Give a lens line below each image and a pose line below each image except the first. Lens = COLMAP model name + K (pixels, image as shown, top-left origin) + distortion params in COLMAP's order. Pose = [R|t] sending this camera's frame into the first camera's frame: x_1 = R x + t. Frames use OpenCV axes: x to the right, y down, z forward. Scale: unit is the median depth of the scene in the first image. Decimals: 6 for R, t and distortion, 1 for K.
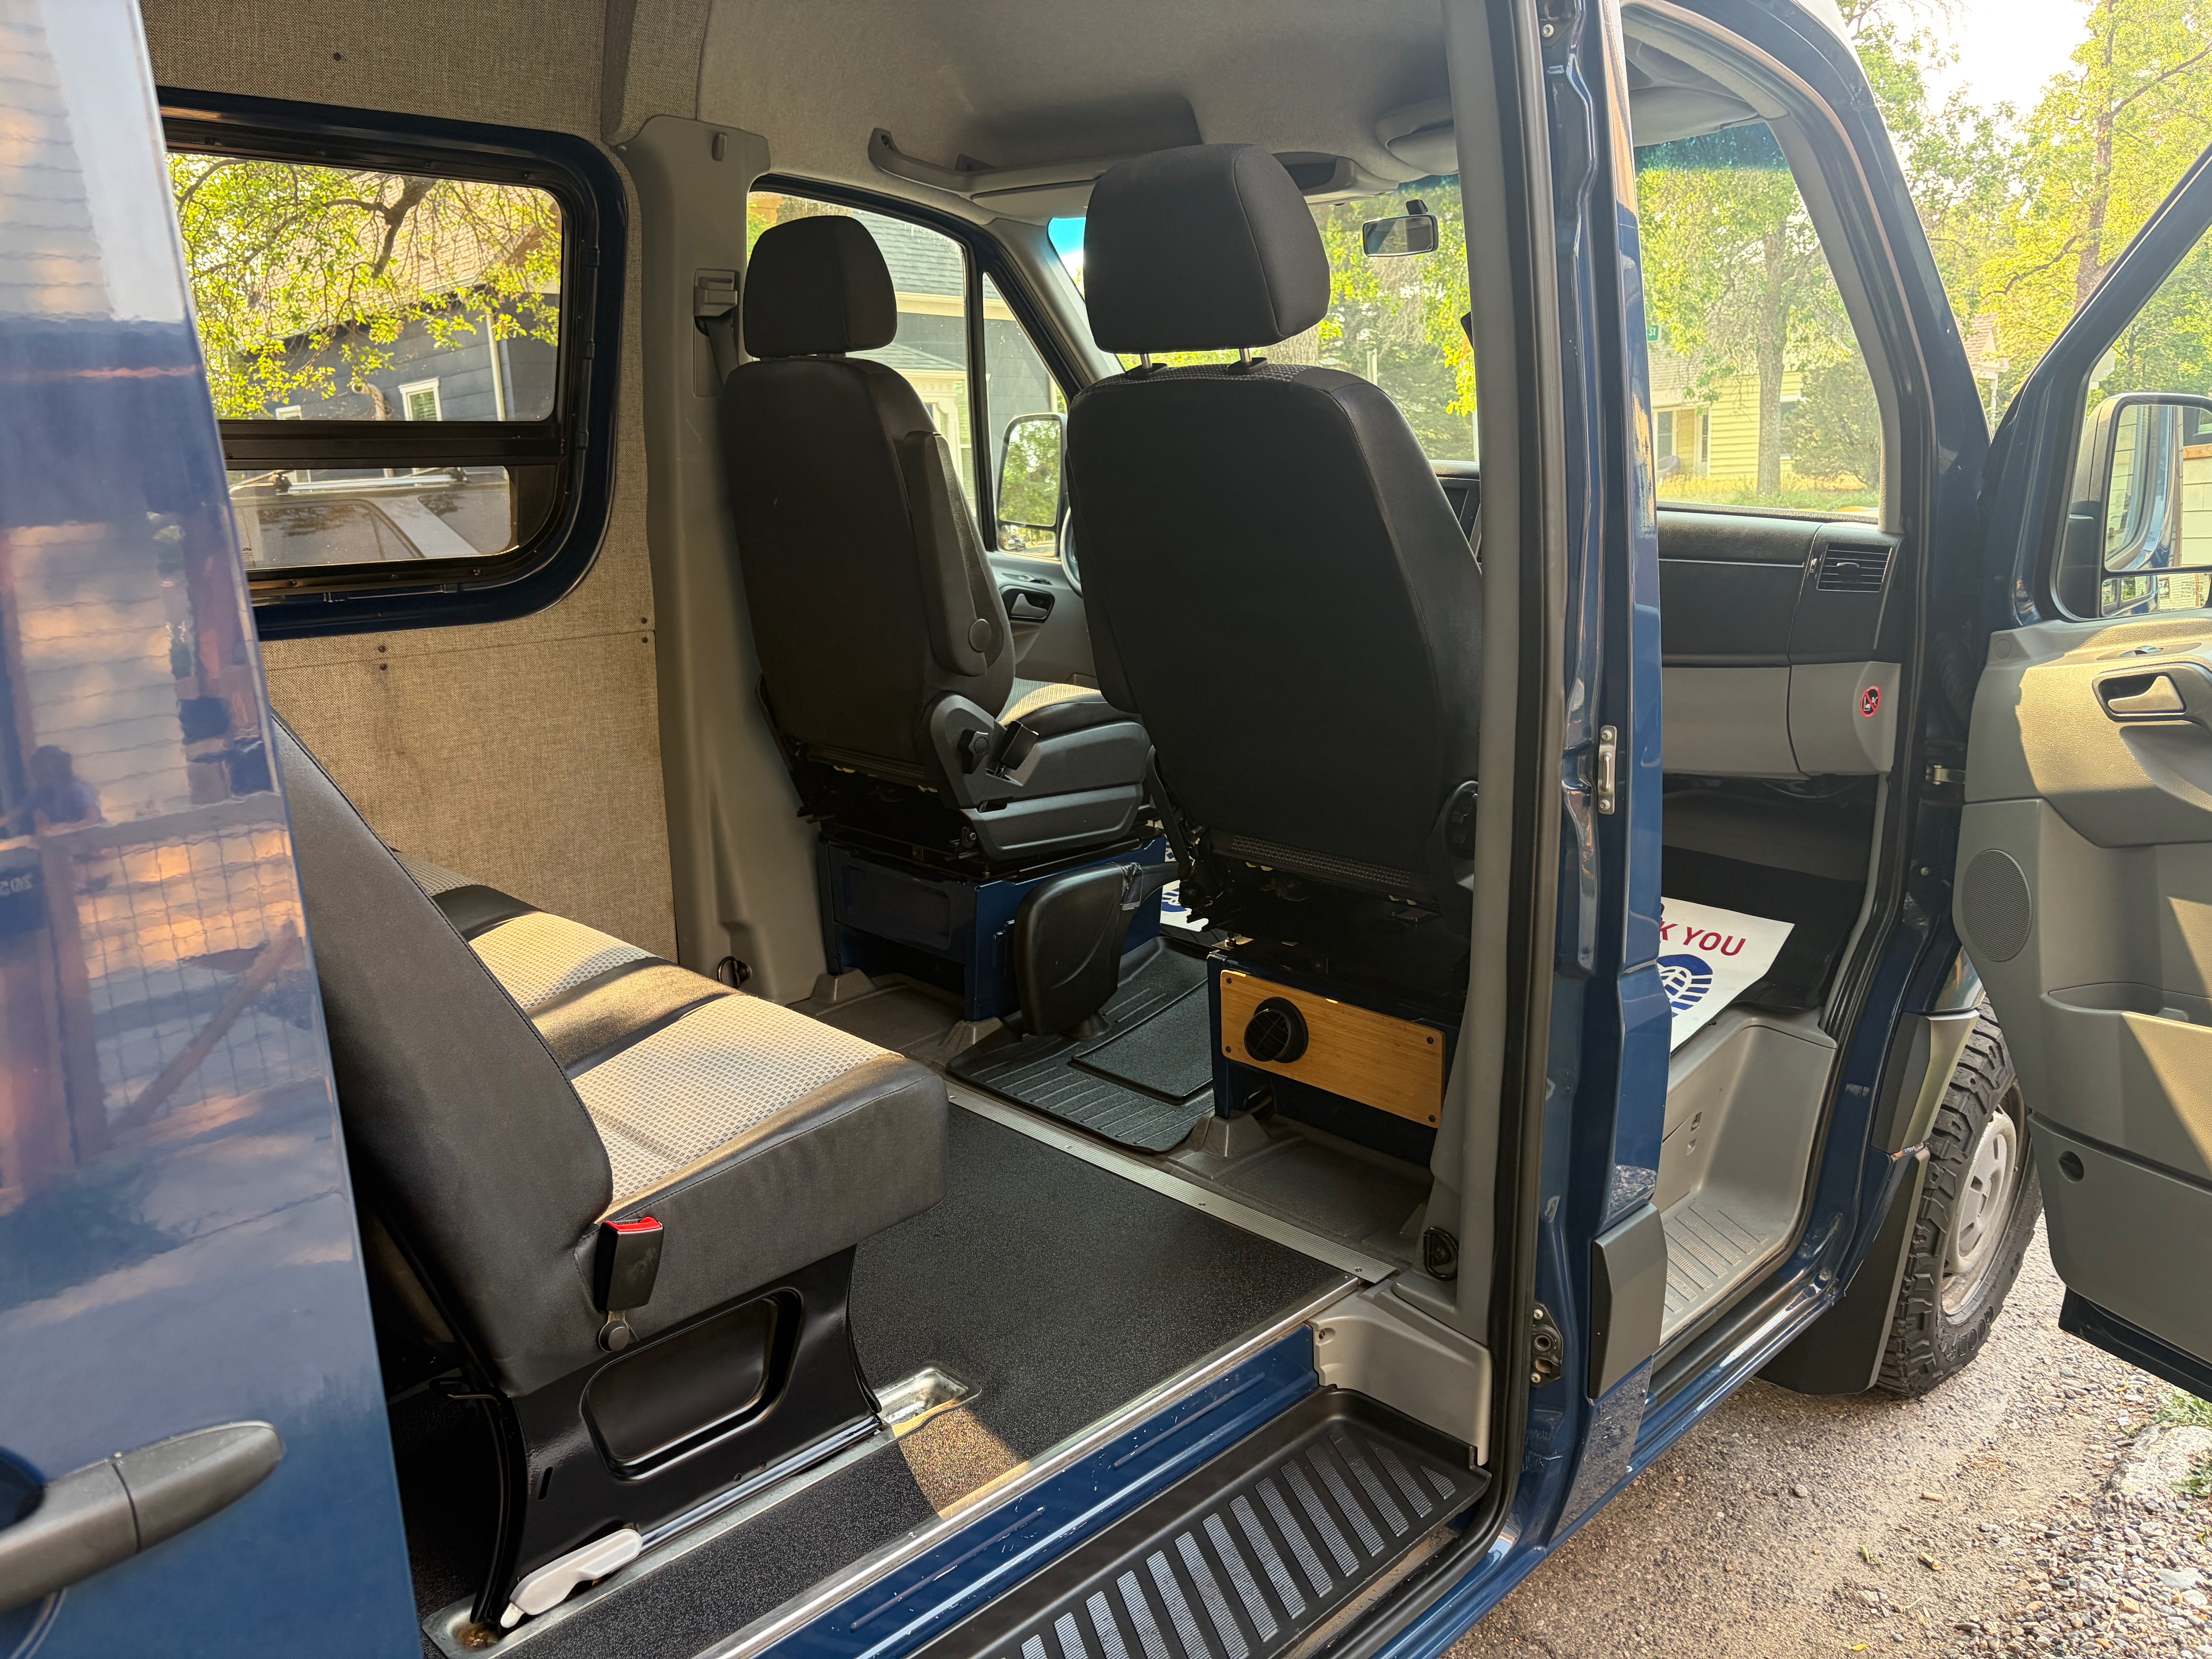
lens RADIAL K [[1658.8, 0, 1106.0], [0, 1658.8, 829.5], [0, 0, 1]] dist [0.009504, 0.002948]
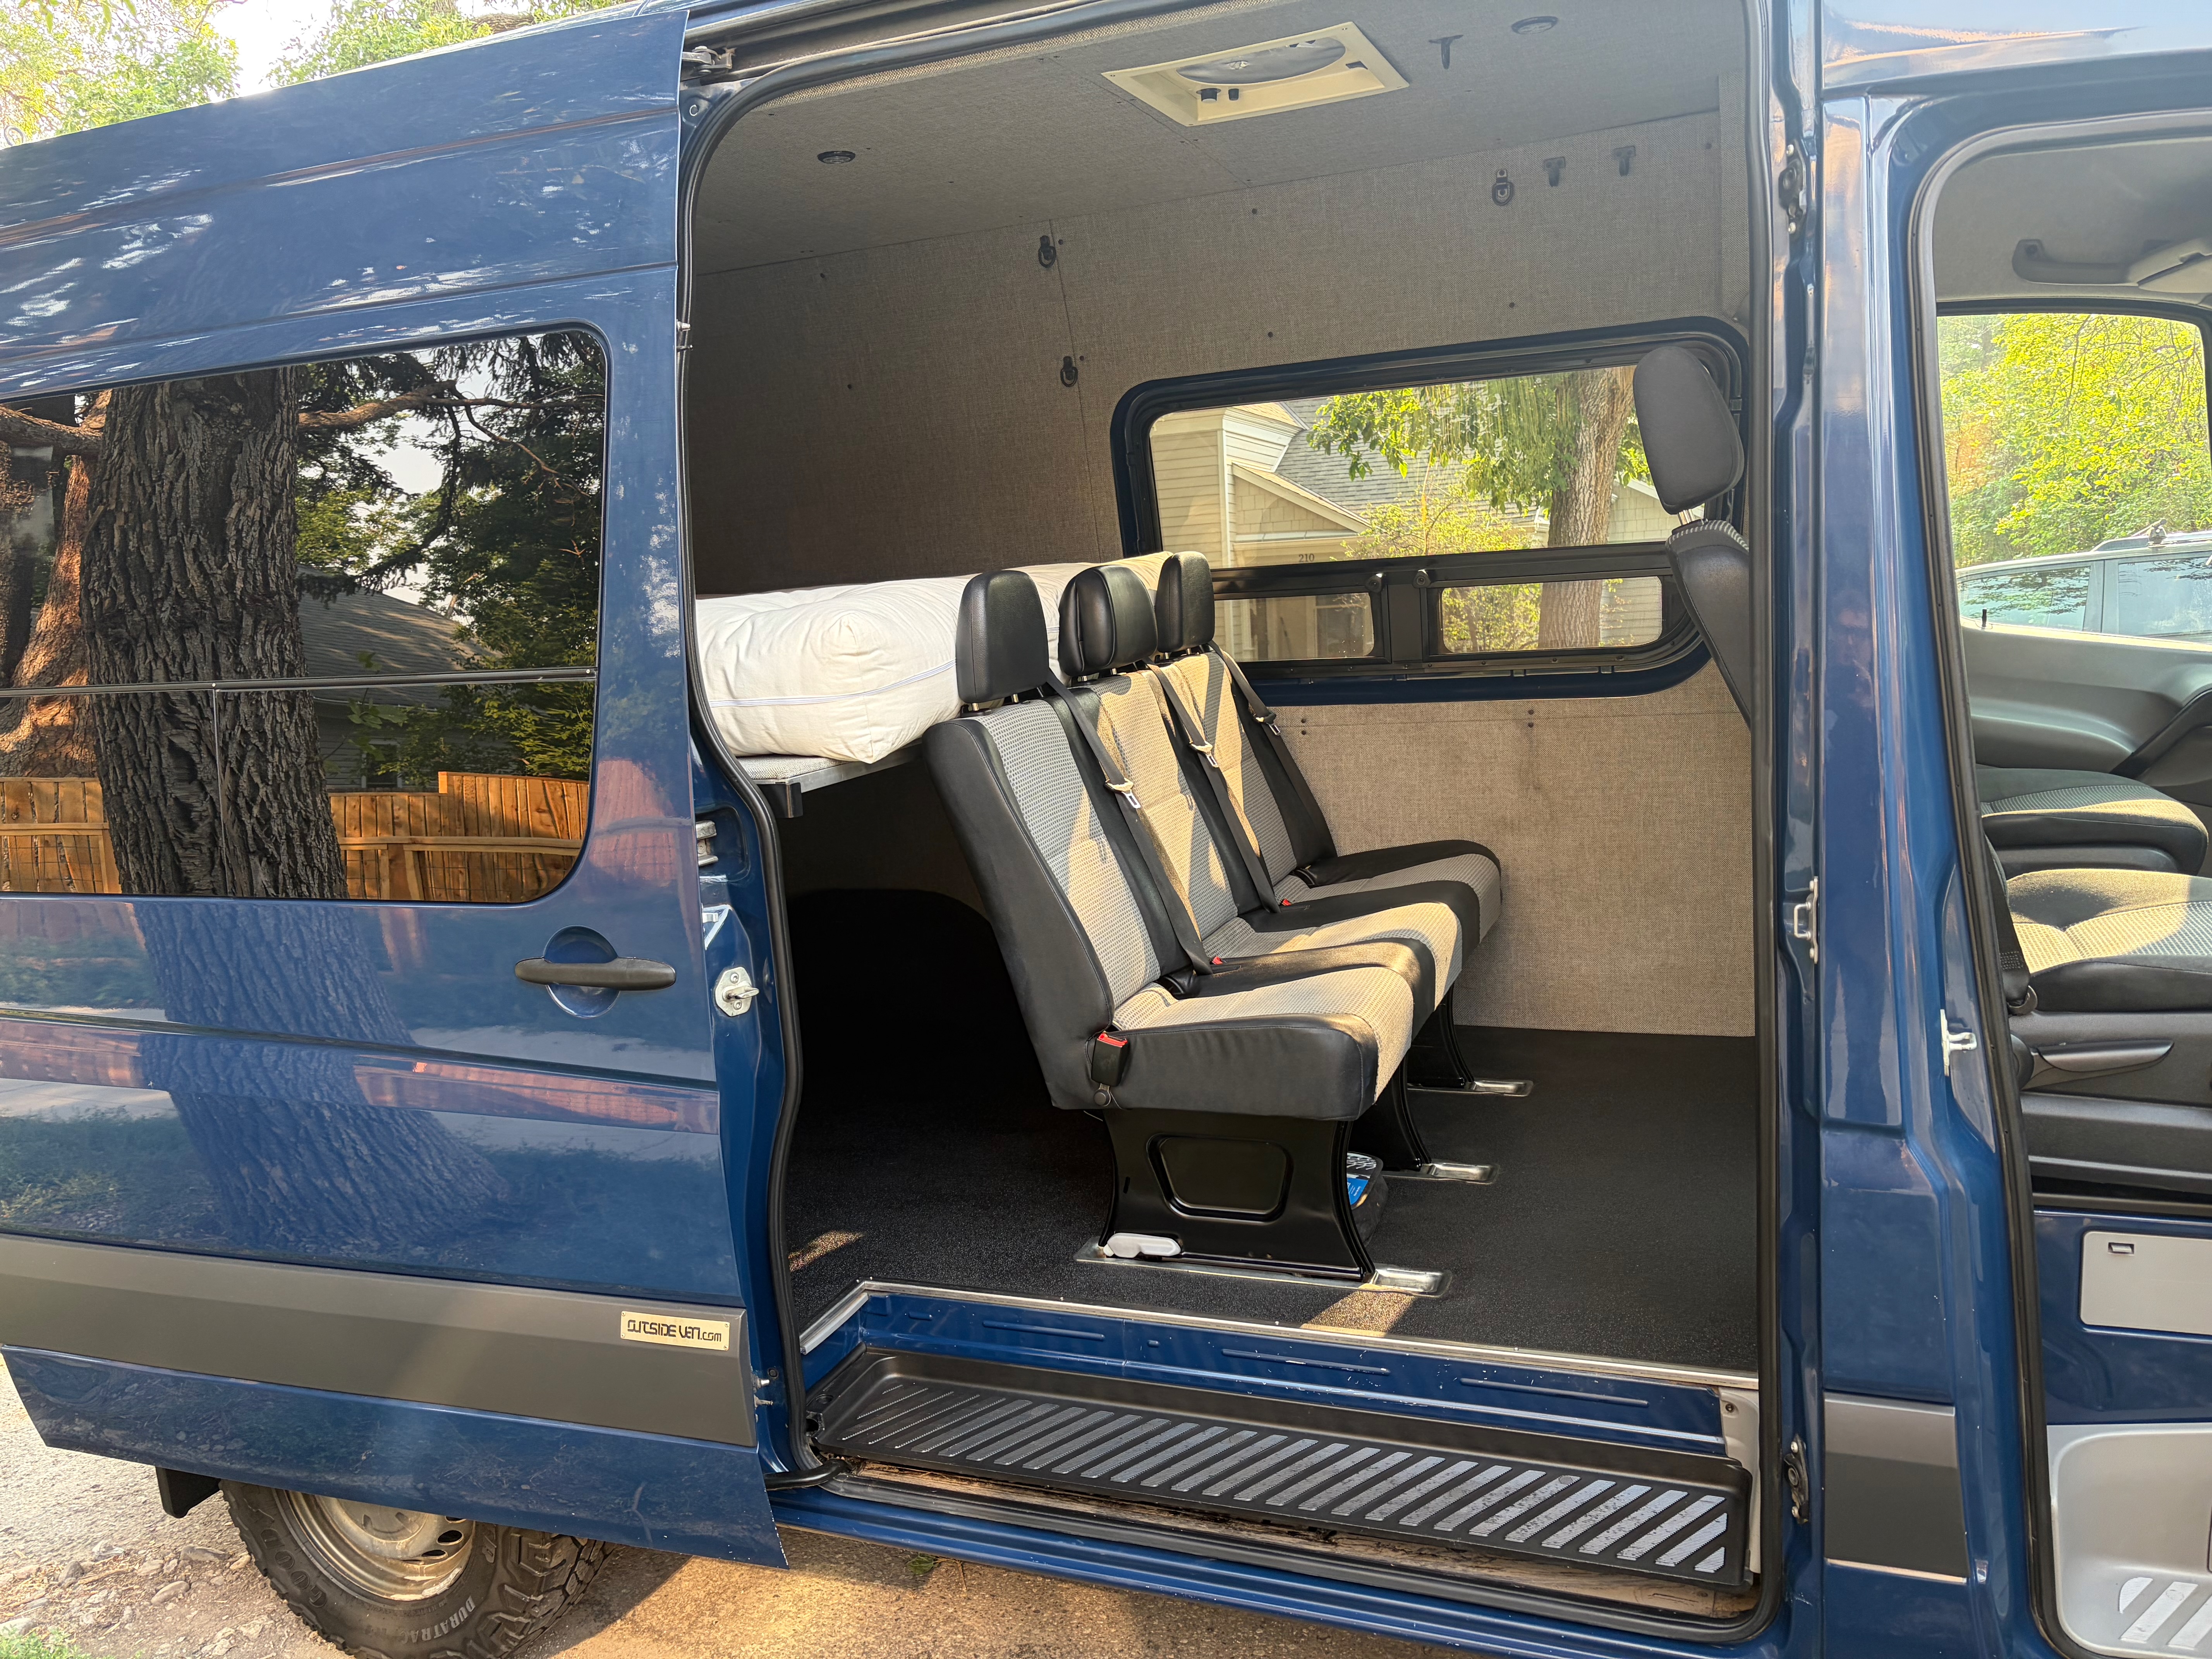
lens RADIAL K [[1657.4, 0, 1112.9], [0, 1657.4, 842.5], [0, 0, 1]] dist [0.007996, -0.001618]
pose [[0.401679, 0.142294, -0.904658, 0.673031], [-0.153290, 0.984364, 0.086769, -0.066401], [0.902860, 0.103822, 0.417211, 0.117297]]
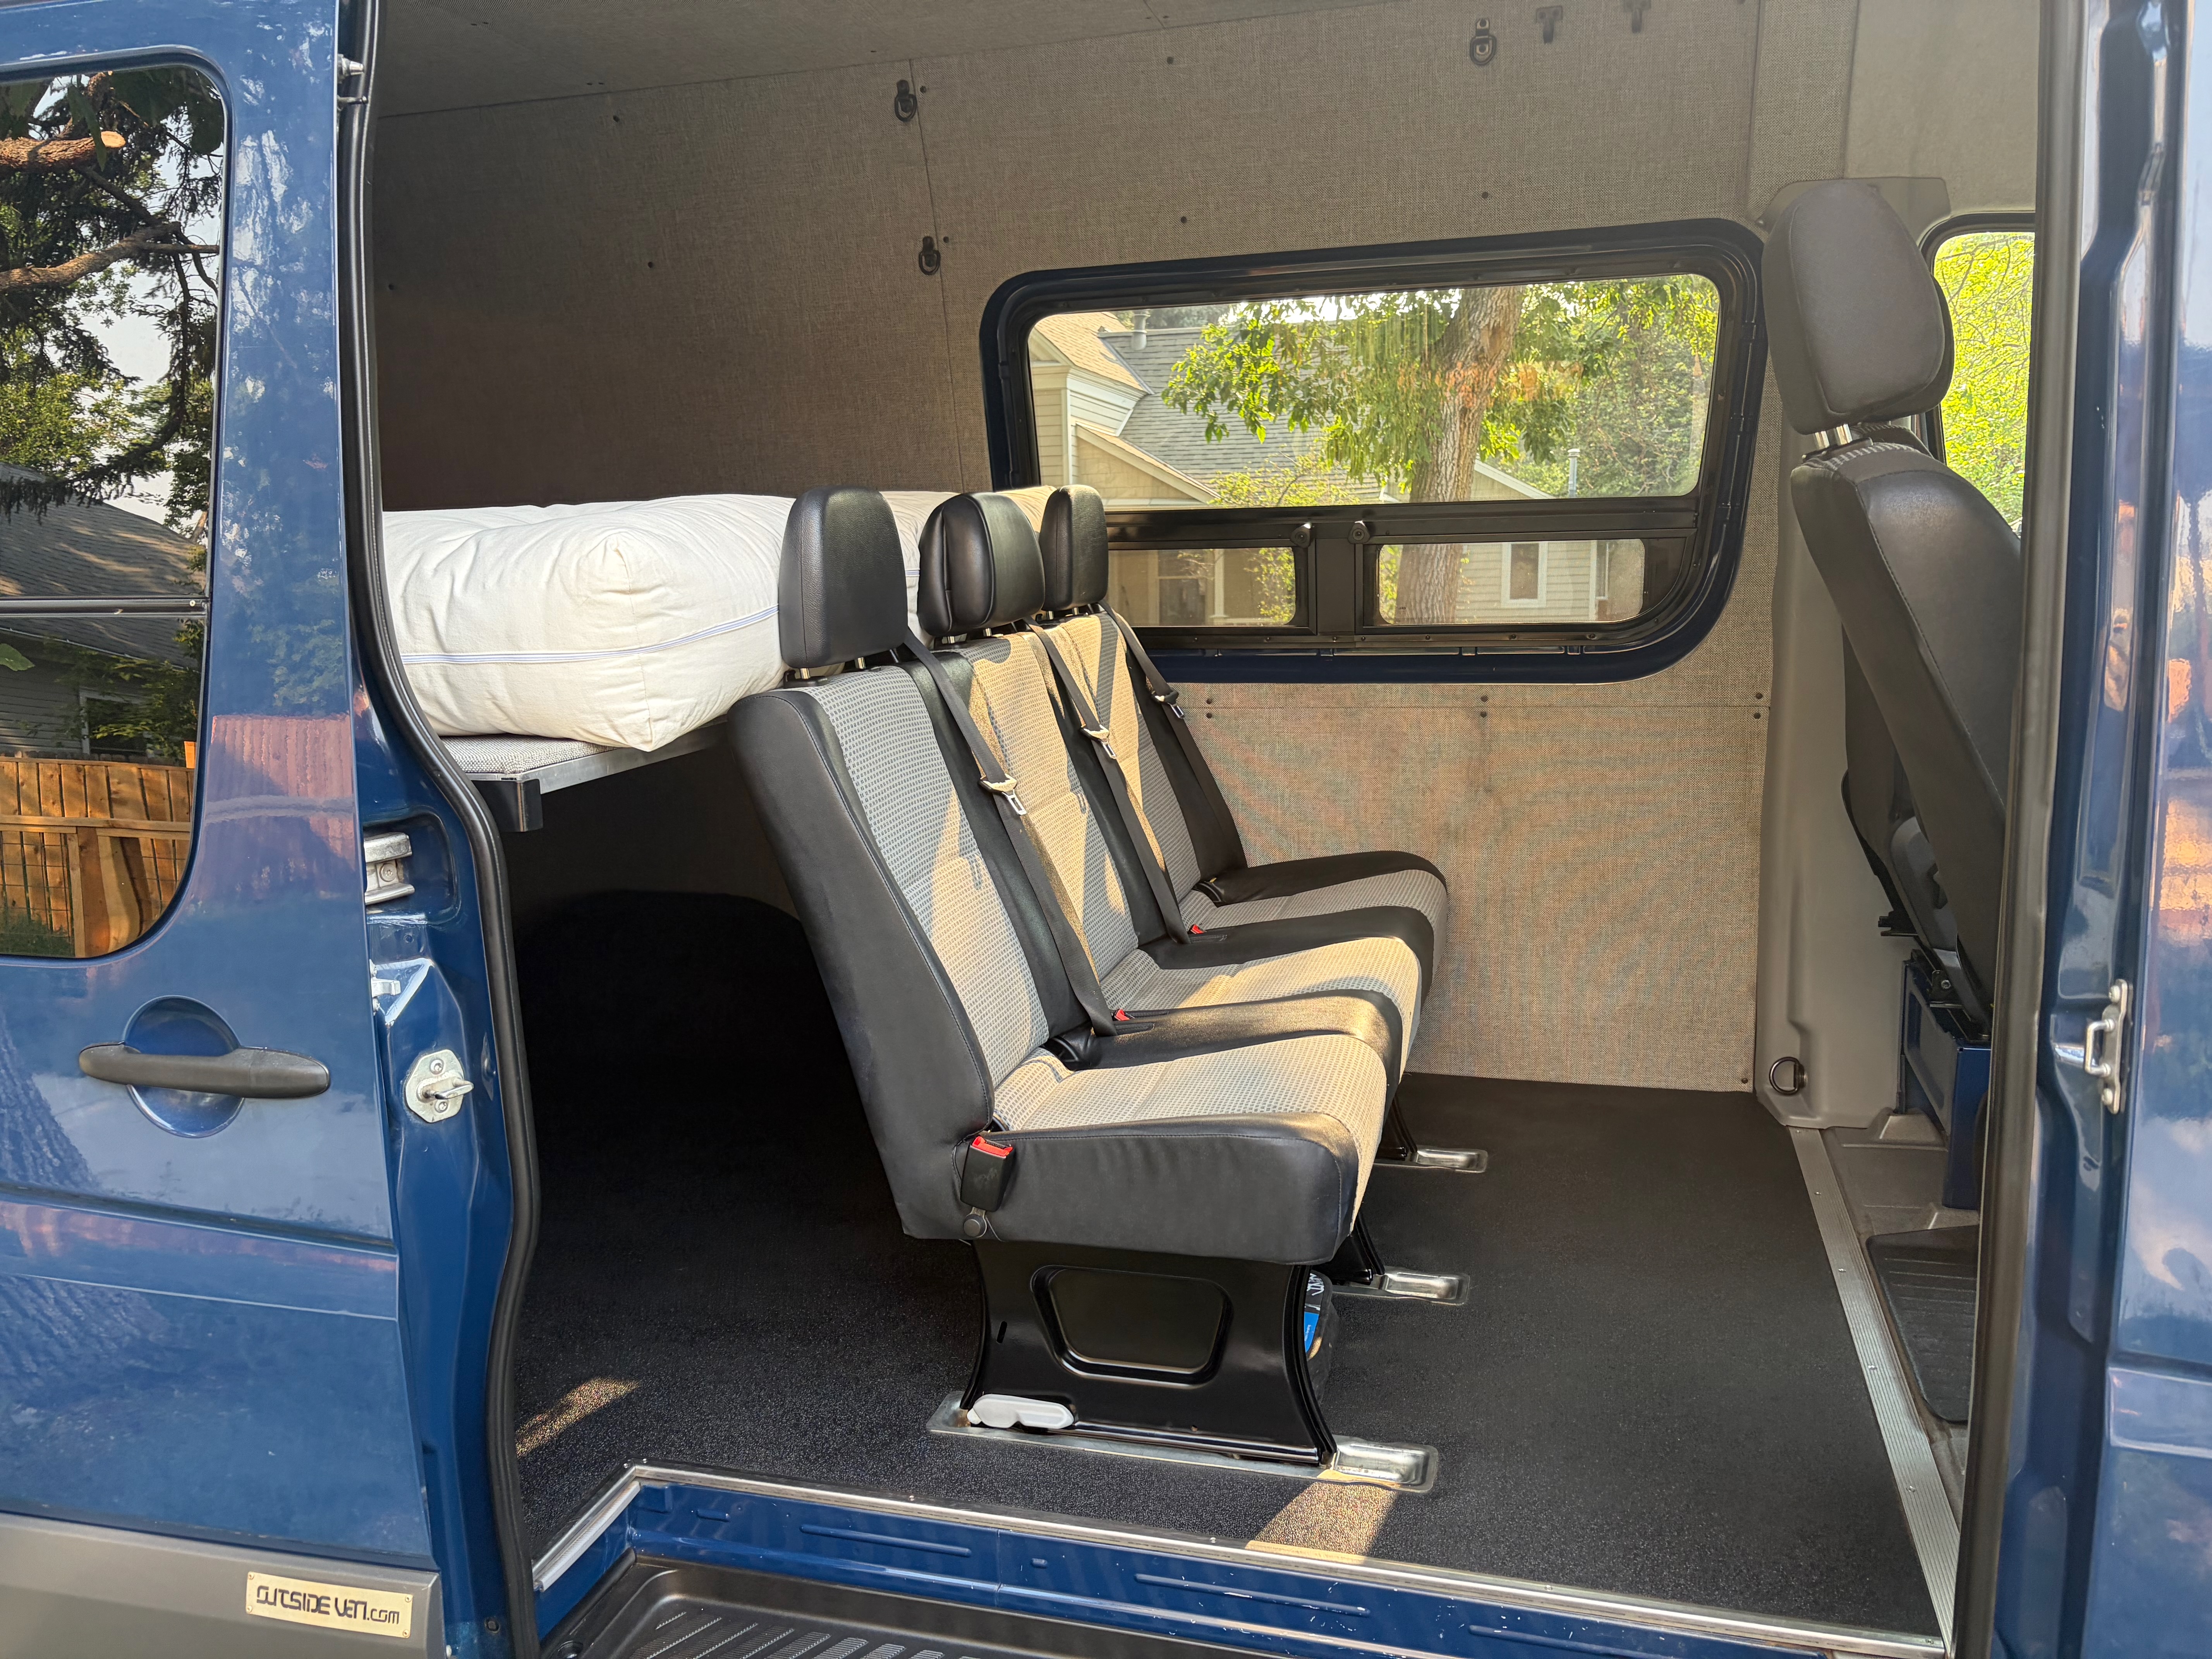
lens RADIAL K [[1657.4, 0, 1112.9], [0, 1657.4, 842.5], [0, 0, 1]] dist [0.007996, -0.001618]
pose [[0.490424, 0.168090, -0.855120, 0.422501], [-0.182194, 0.979316, 0.088012, -0.063516], [0.852226, 0.112634, 0.510905, 0.203488]]
